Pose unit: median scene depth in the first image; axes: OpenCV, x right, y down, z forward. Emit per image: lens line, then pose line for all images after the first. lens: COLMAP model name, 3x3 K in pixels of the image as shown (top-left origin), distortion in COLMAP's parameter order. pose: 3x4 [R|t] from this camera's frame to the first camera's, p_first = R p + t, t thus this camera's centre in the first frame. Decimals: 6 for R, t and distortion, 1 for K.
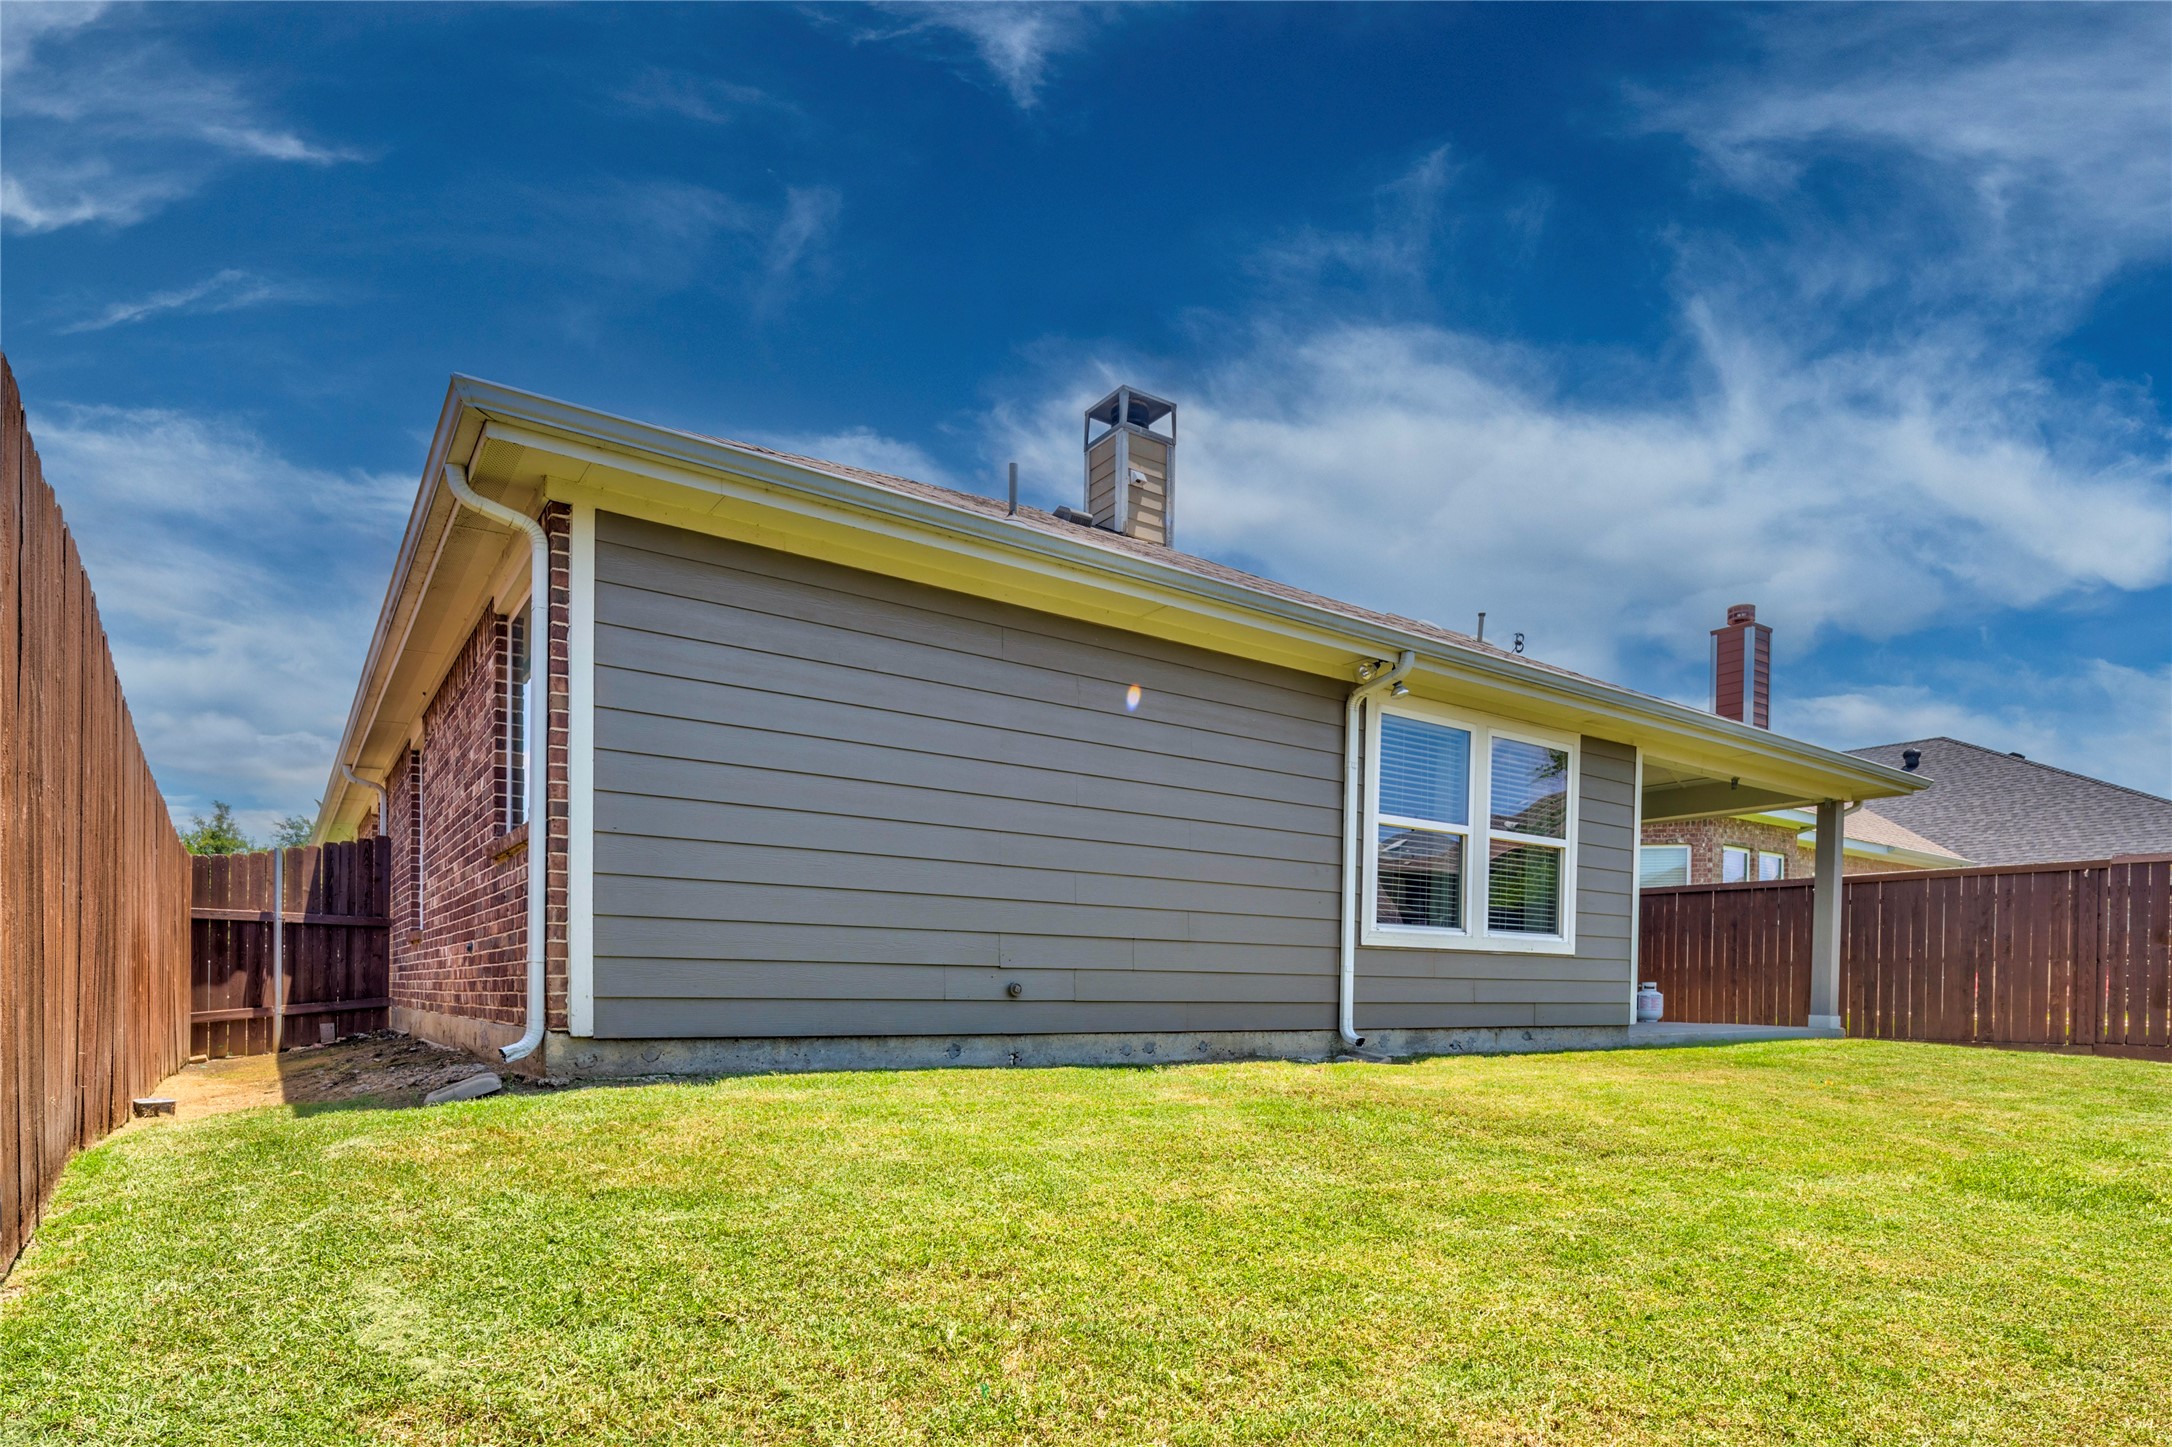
lens RADIAL K [[1179.0, 0, 1077.0], [0, 1179.0, 754.7], [0, 0, 1]] dist [0.000141, -0.000724]
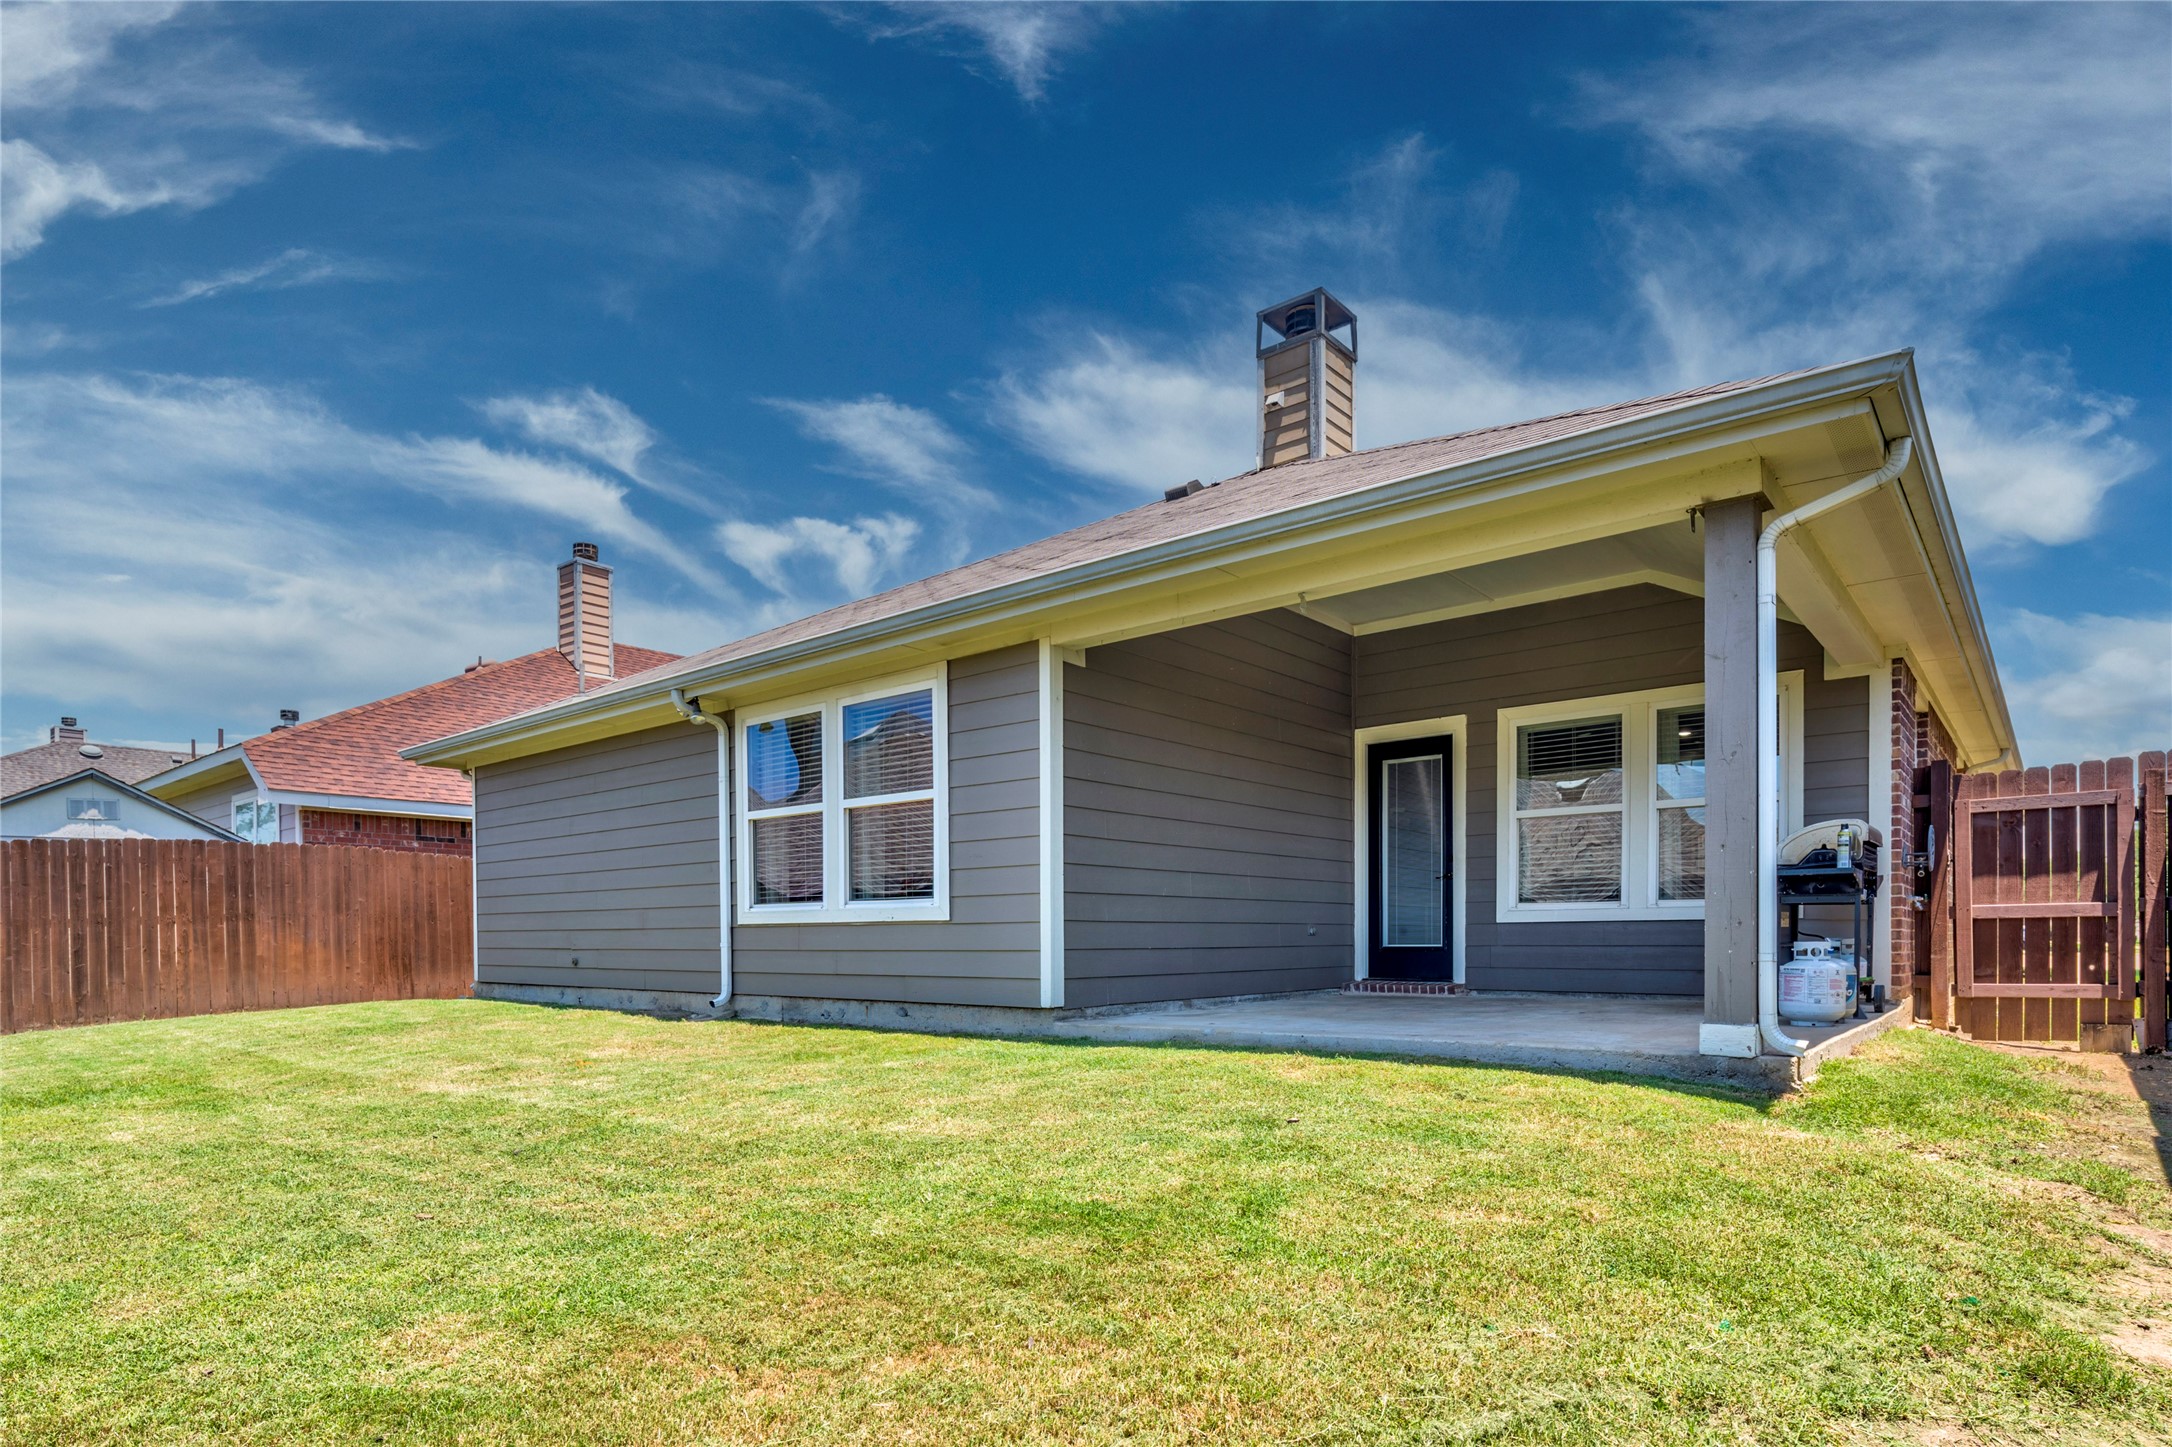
lens RADIAL K [[1200.1, 0, 1076.6], [0, 1200.1, 699.2], [0, 0, 1]] dist [-0.001500, -0.004543]
pose [[0.232758, -0.209198, -0.949768, 1.390062], [0.188486, 0.967777, -0.166973, 0.188976], [0.954095, -0.140154, 0.264689, 0.939305]]
